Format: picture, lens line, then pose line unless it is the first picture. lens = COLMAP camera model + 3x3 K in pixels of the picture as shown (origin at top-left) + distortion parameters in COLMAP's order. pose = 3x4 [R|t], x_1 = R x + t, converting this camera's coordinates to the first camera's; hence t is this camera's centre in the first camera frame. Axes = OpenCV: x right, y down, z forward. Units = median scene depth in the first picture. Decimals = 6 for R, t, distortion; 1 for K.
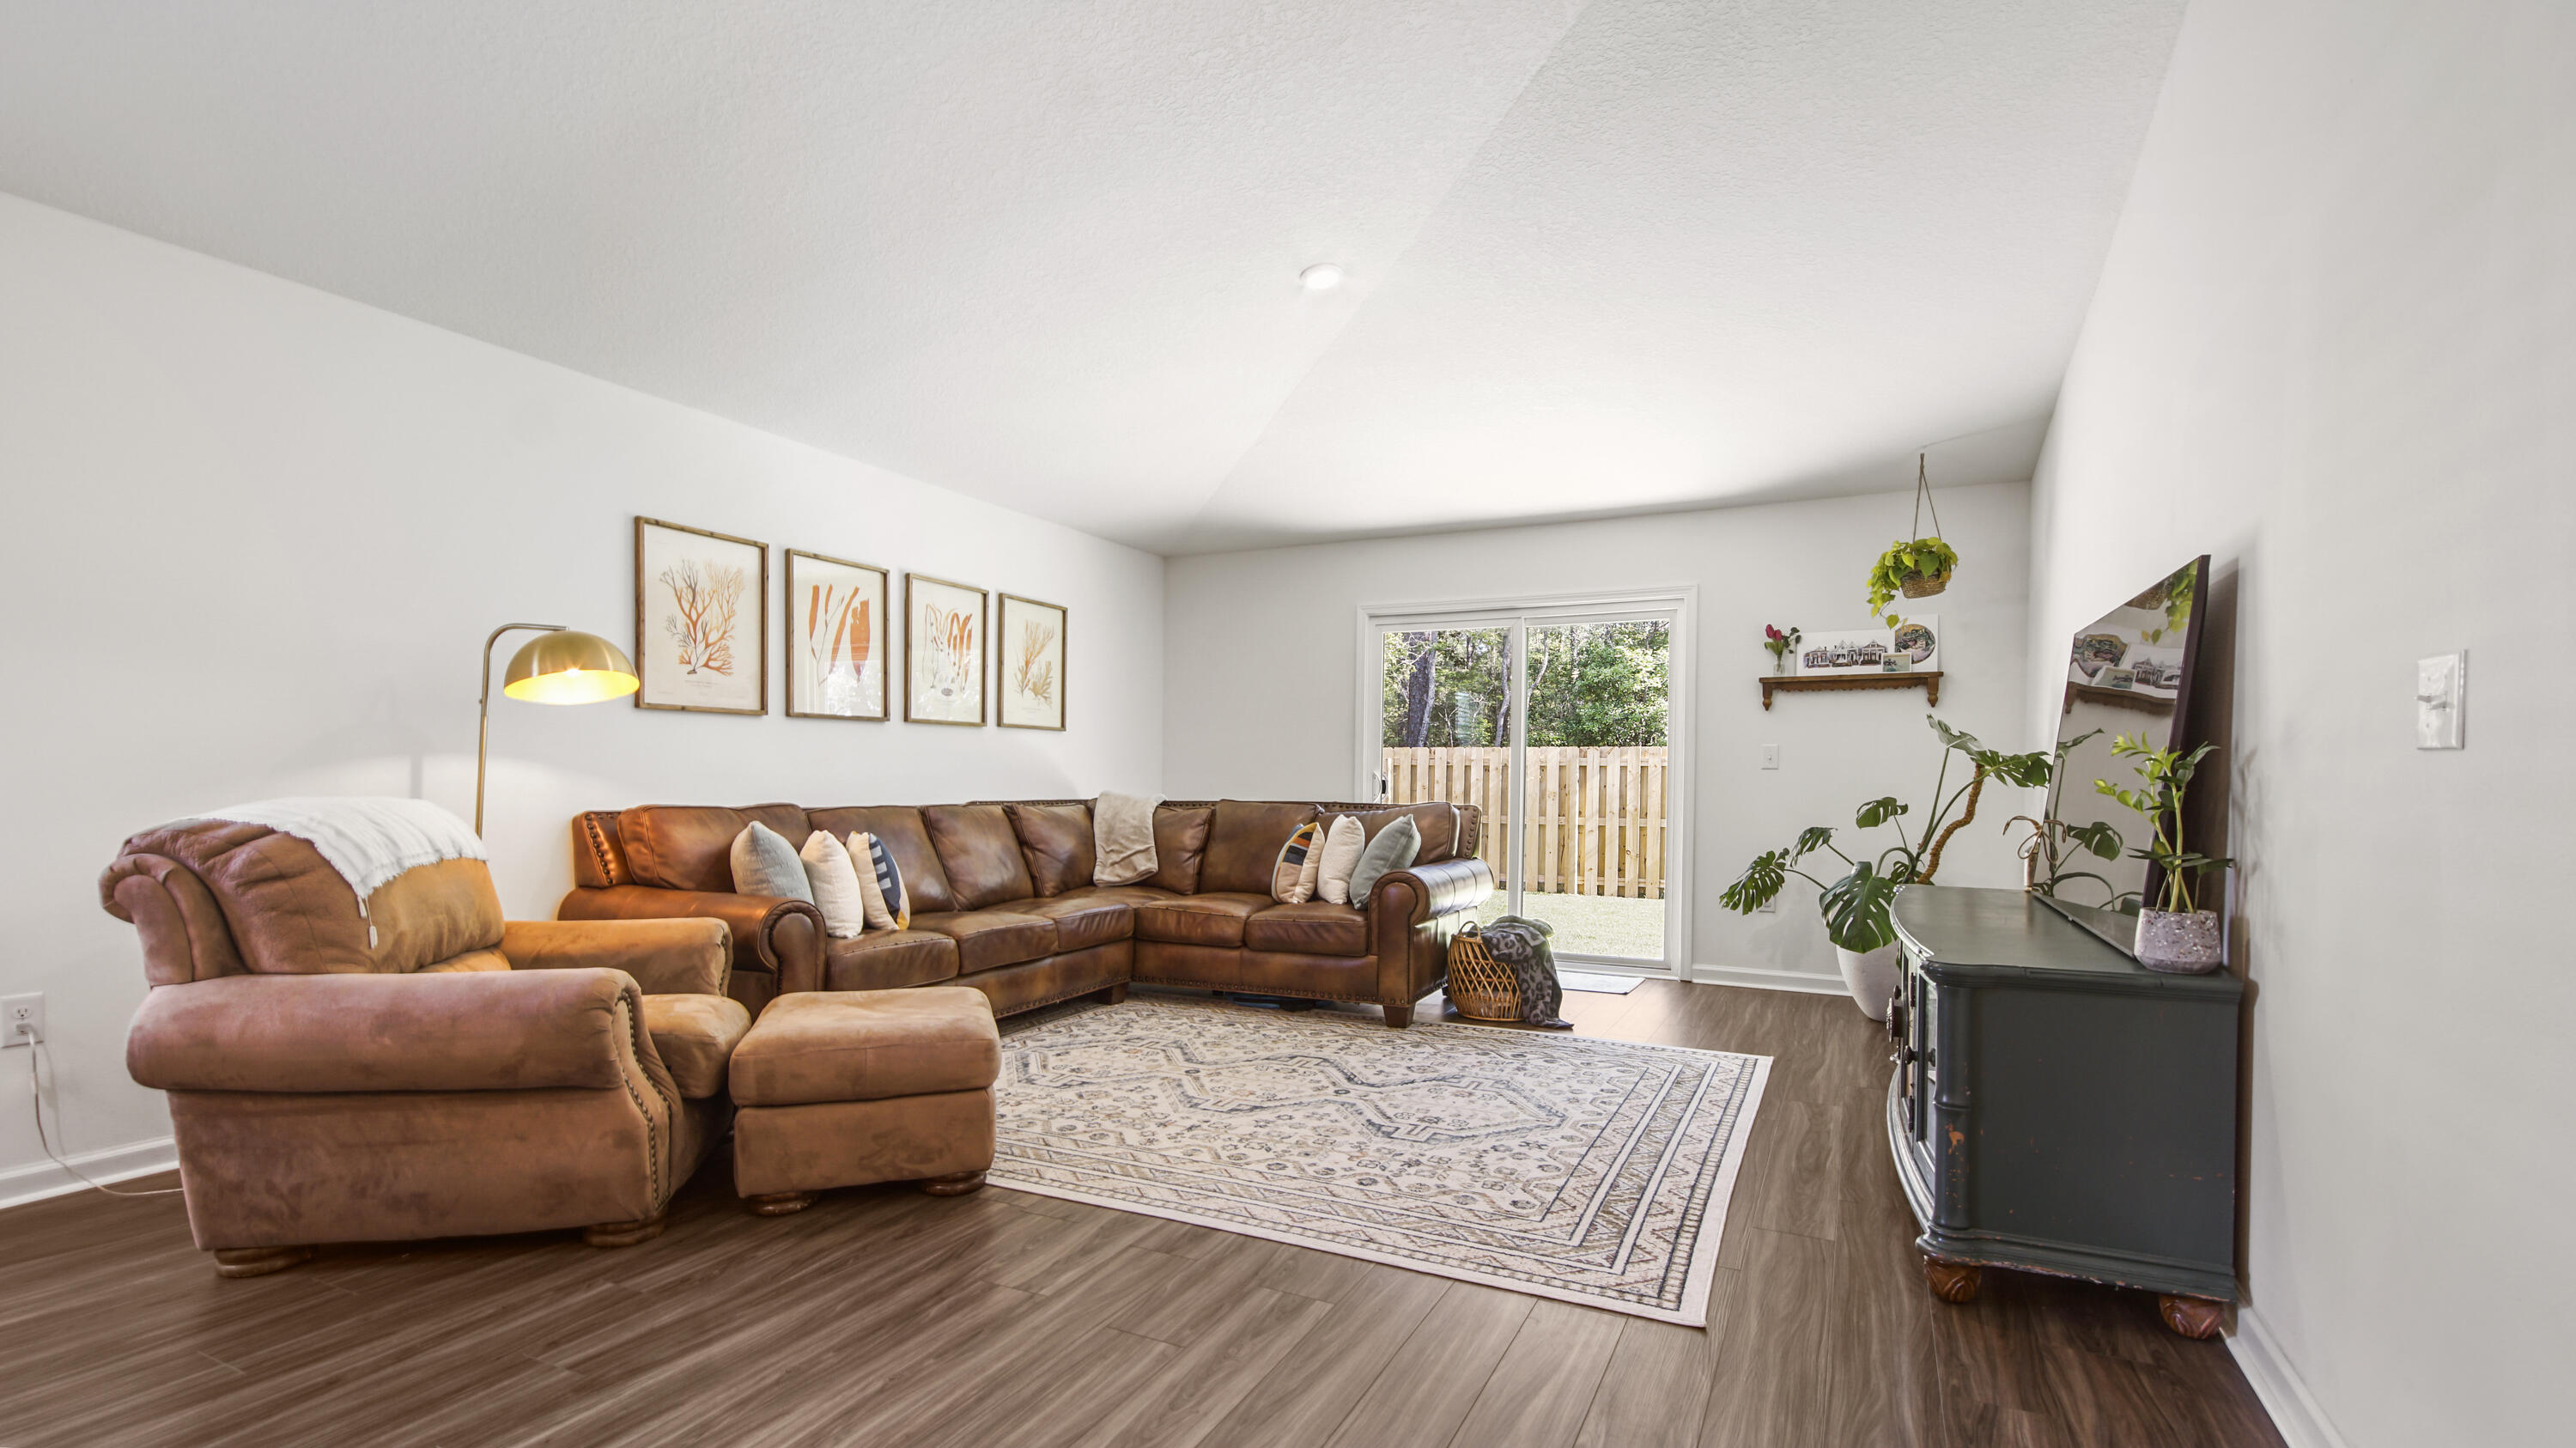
lens RADIAL K [[1155.5, 0, 1276.7], [0, 1155.5, 813.7], [0, 0, 1]] dist [0.016738, -0.003143]
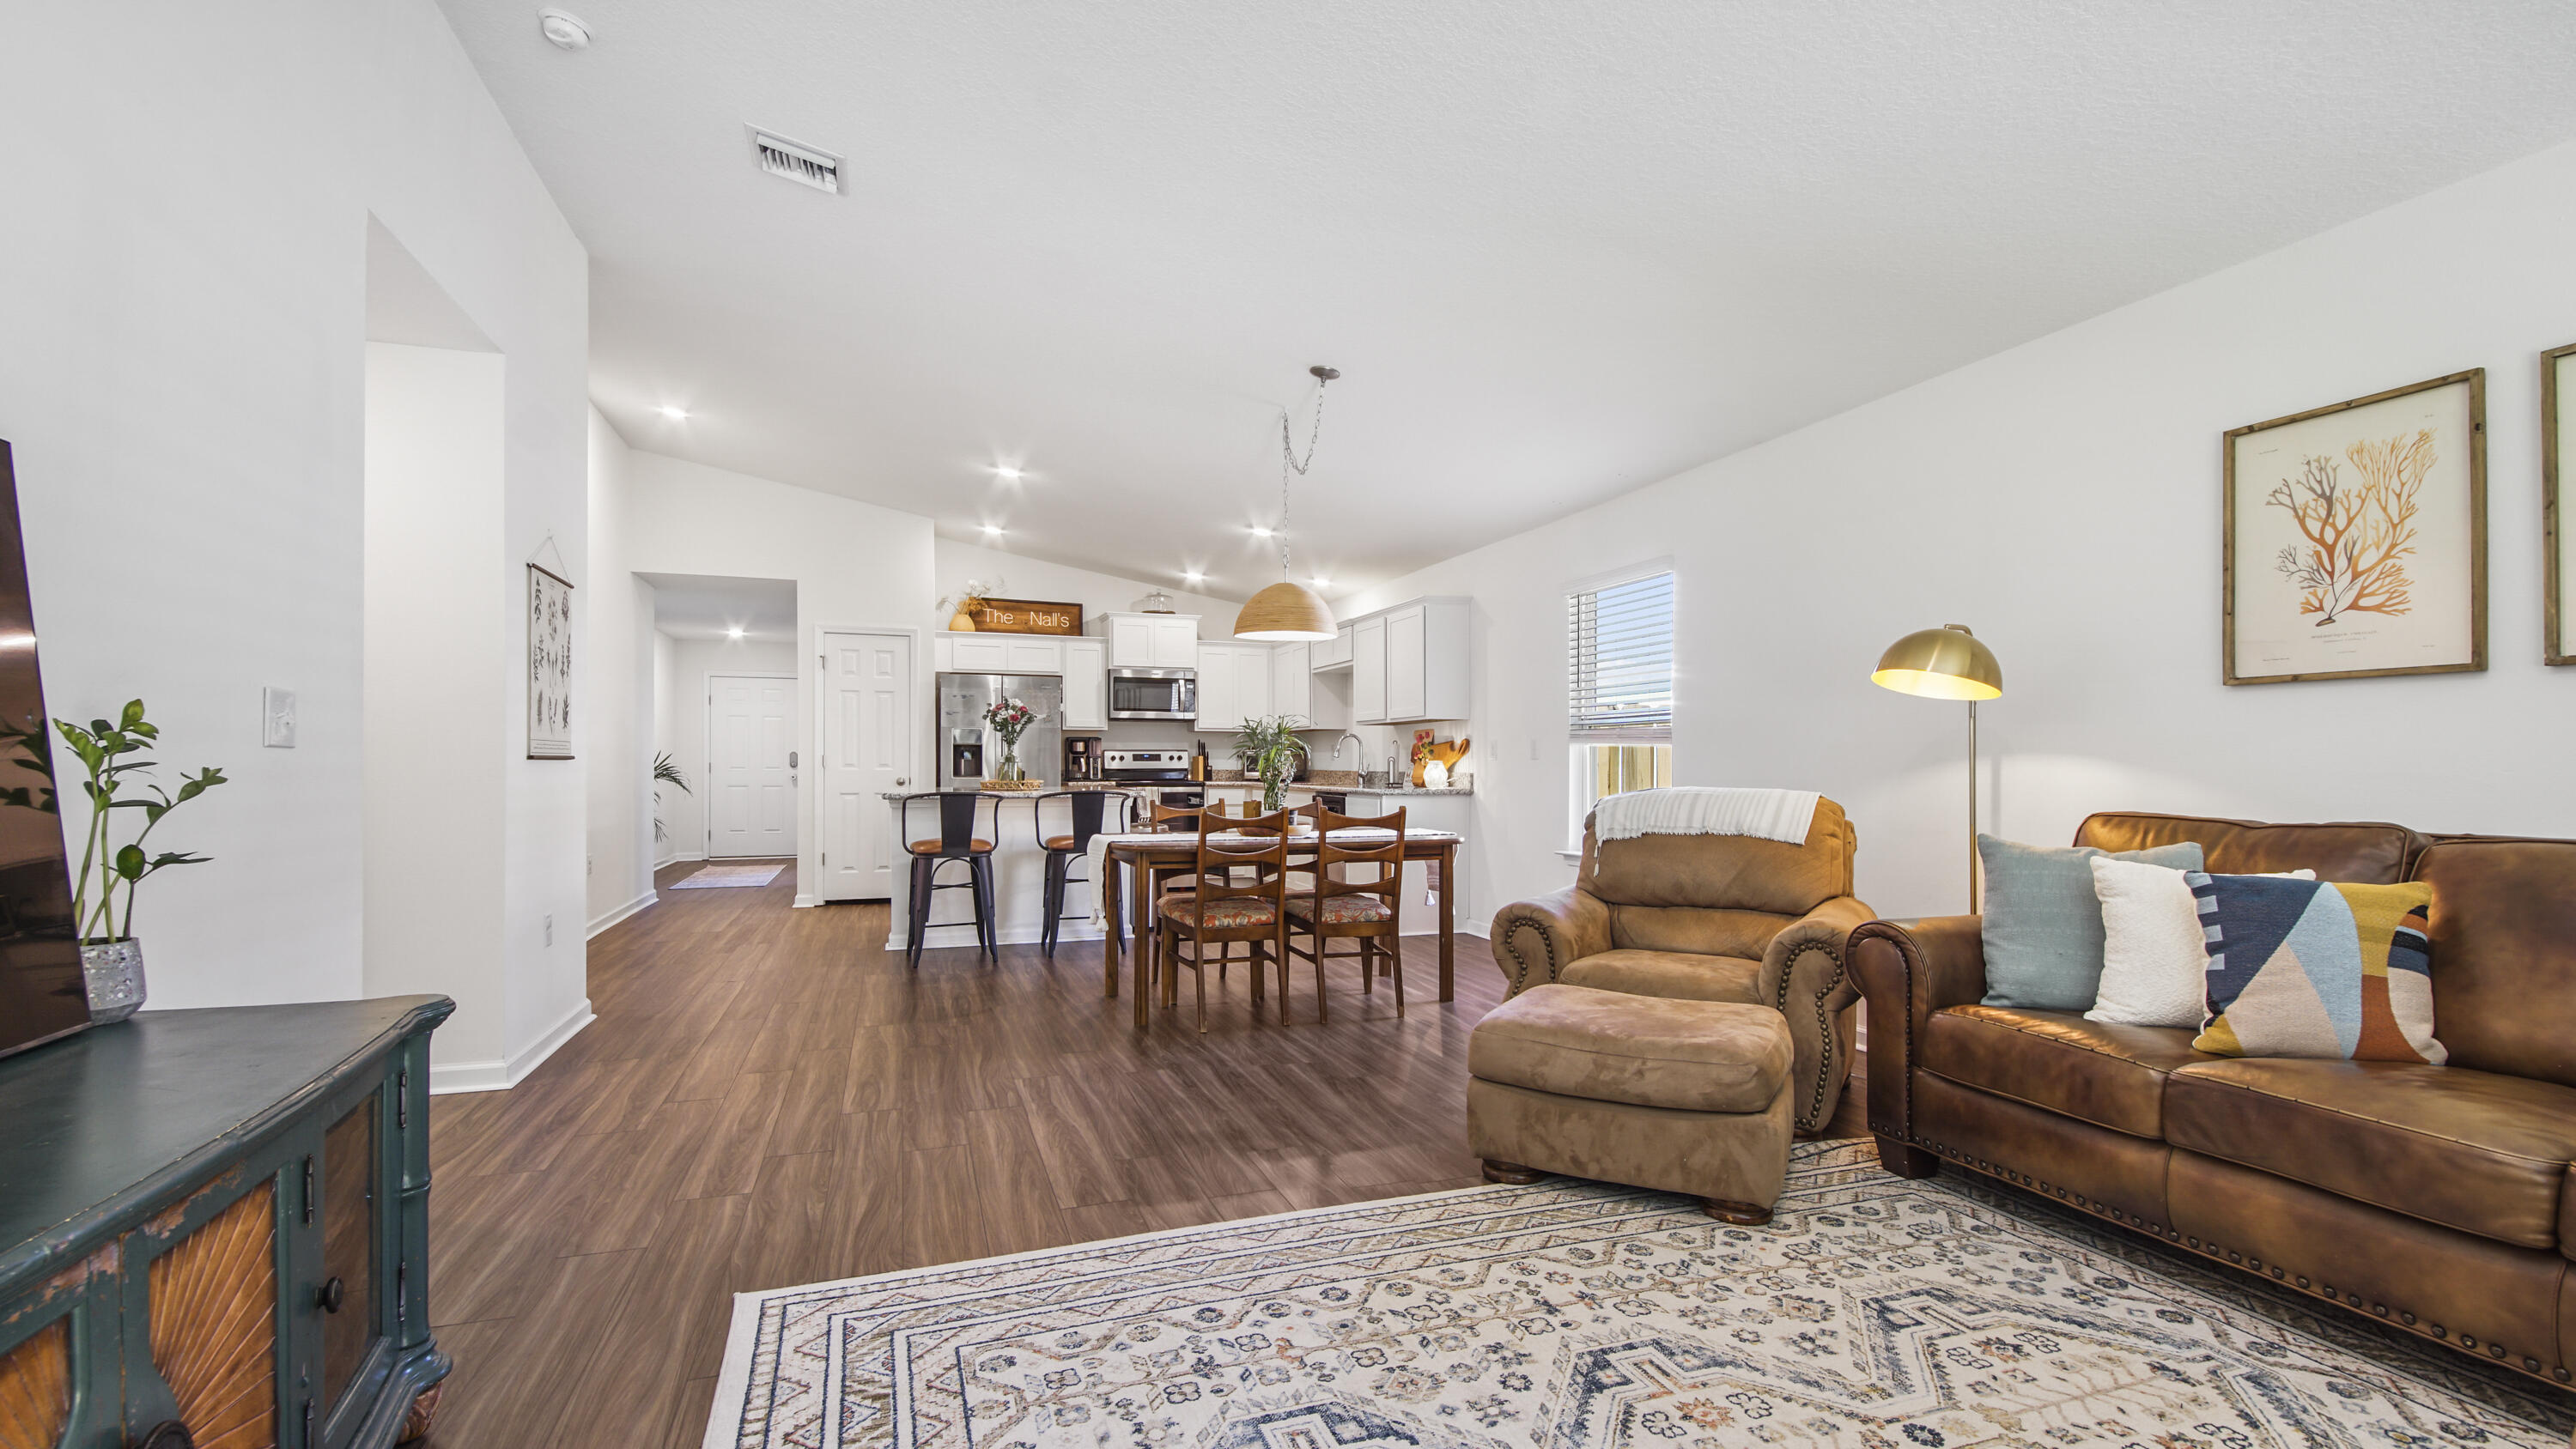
lens RADIAL K [[1155.2, 0, 1306.4], [0, 1155.2, 752.7], [0, 0, 1]] dist [0.016738, -0.003143]
pose [[-0.692280, -0.012875, -0.721514, 0.347195], [-0.029591, 0.999506, 0.010556, -0.032096], [0.721022, 0.028658, -0.692319, 0.932441]]
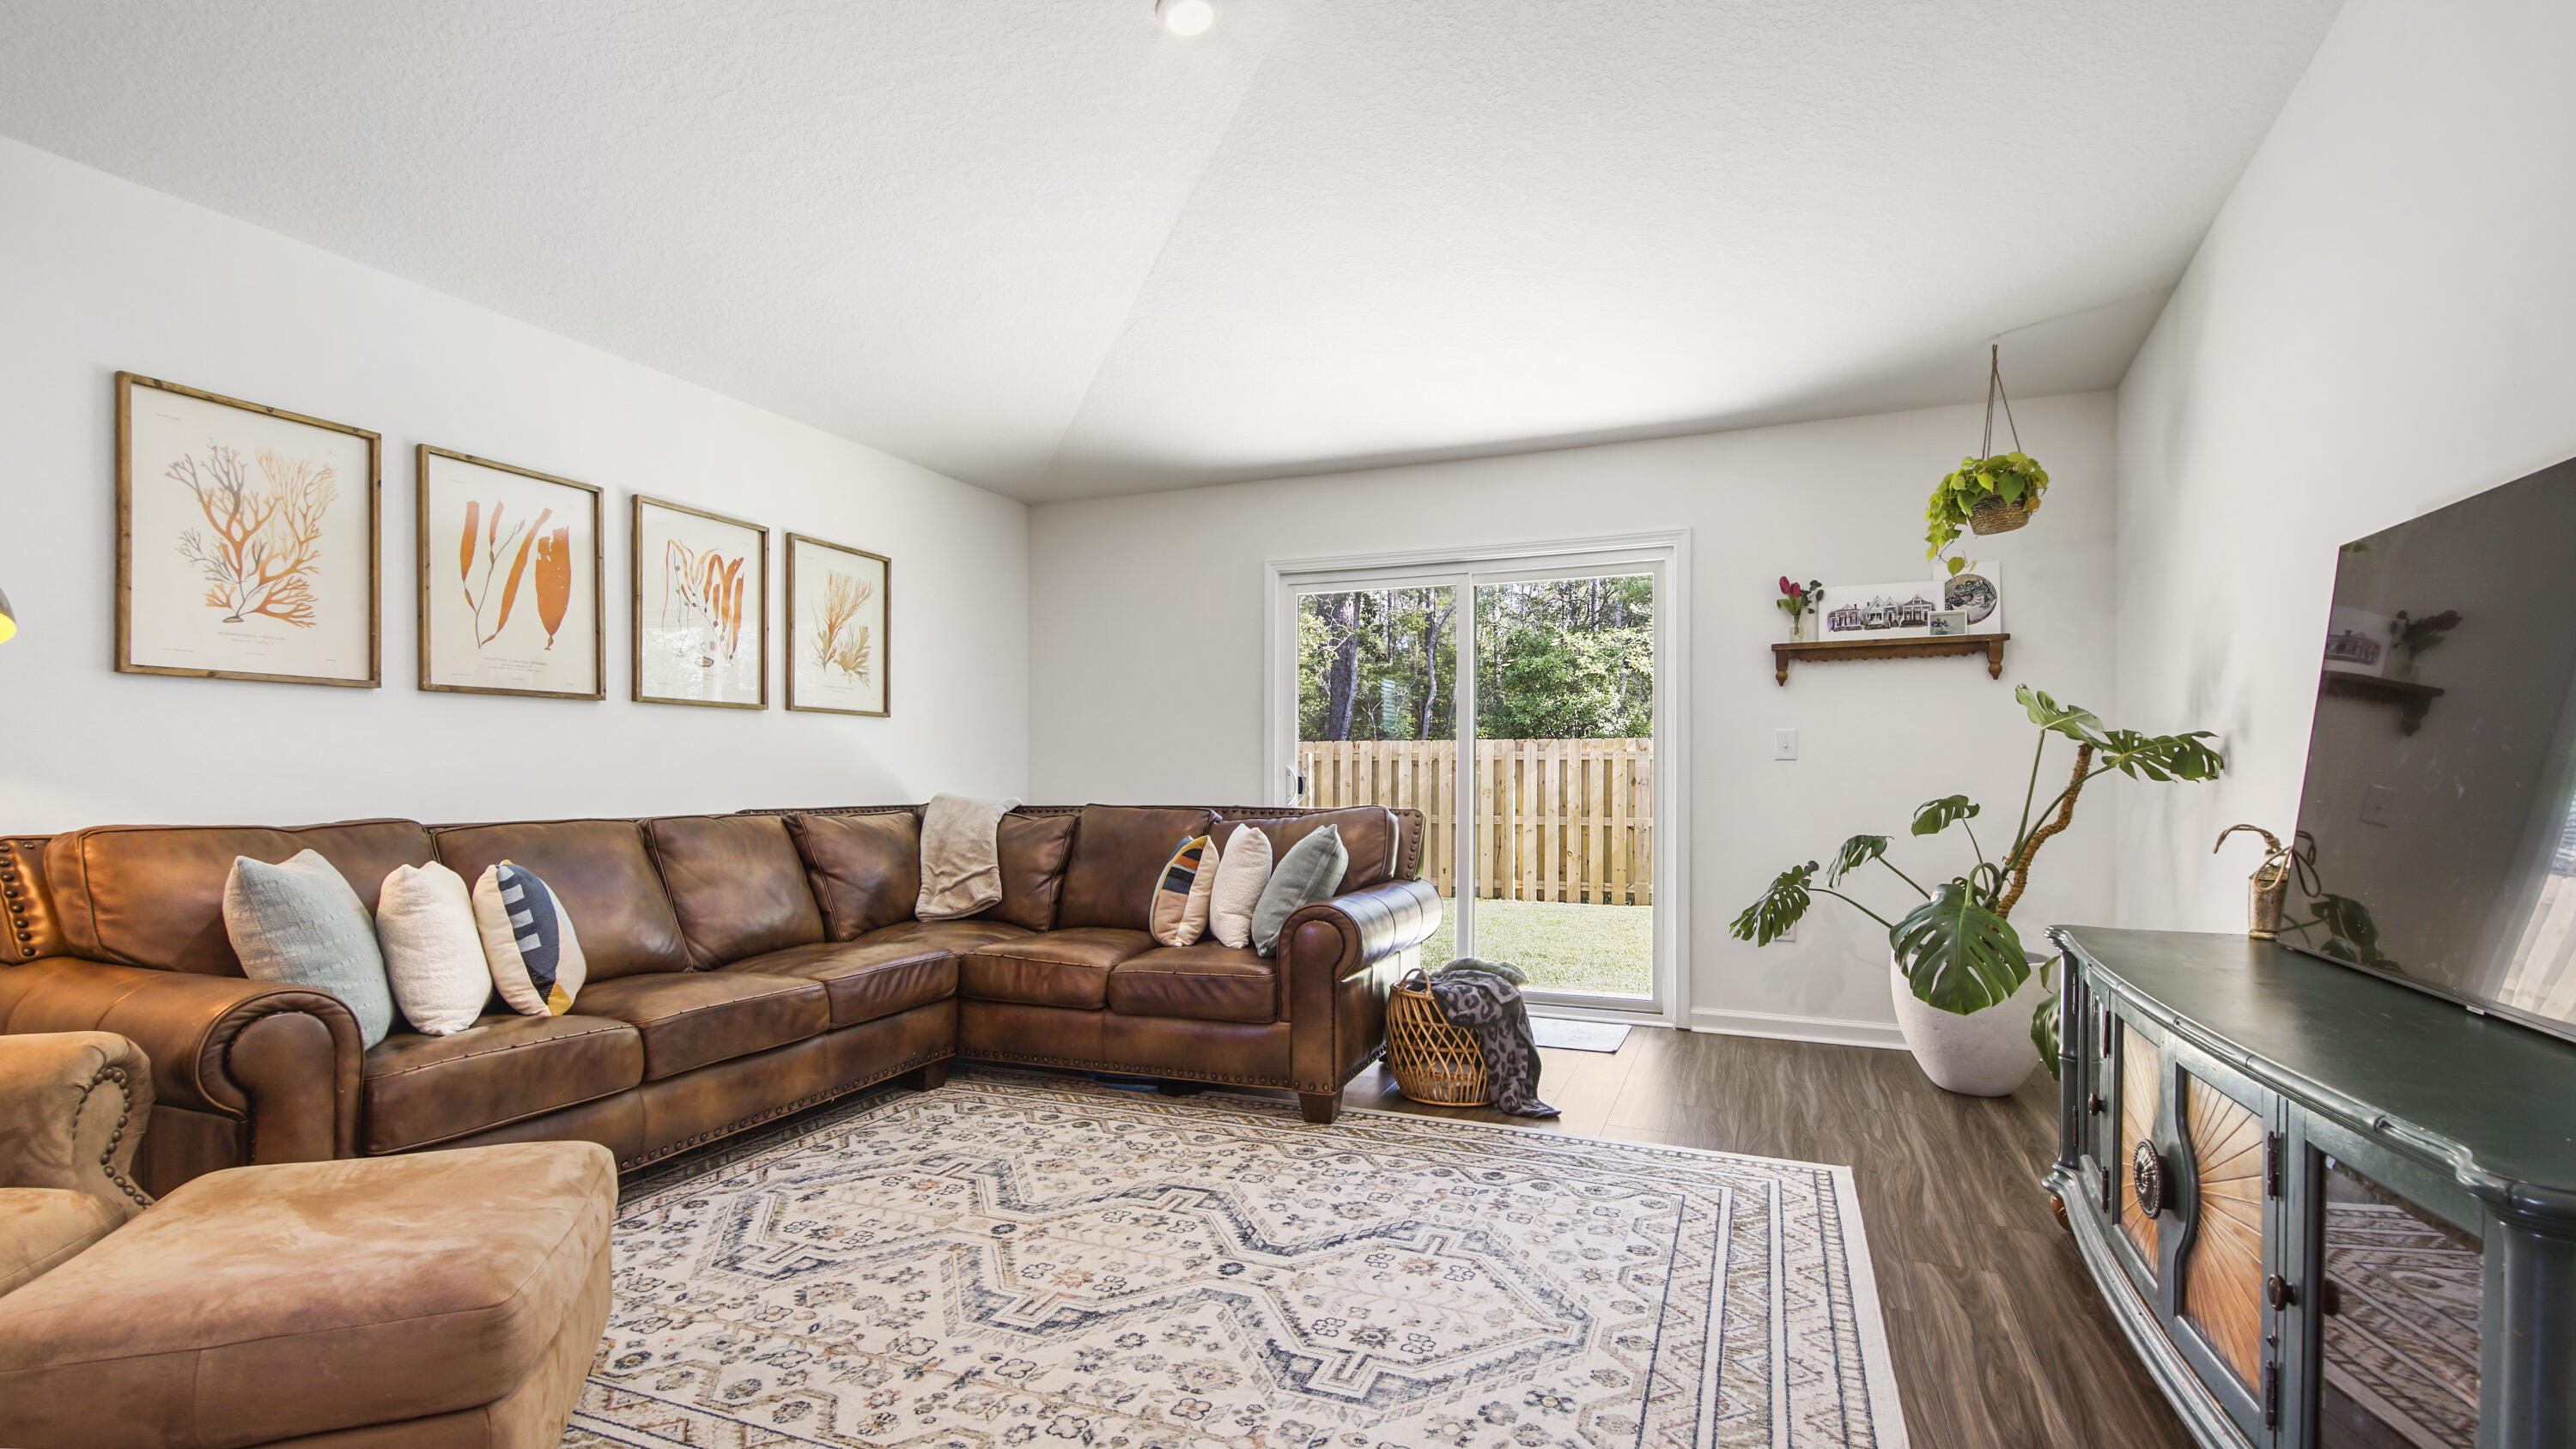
lens RADIAL K [[1155.2, 0, 1274.1], [0, 1155.2, 785.9], [0, 0, 1]] dist [0.016738, -0.003143]
pose [[0.997908, -0.007810, 0.064172, 0.031900], [0.009214, 0.999724, -0.021618, -0.008210], [-0.063985, 0.022164, 0.997705, 0.277812]]
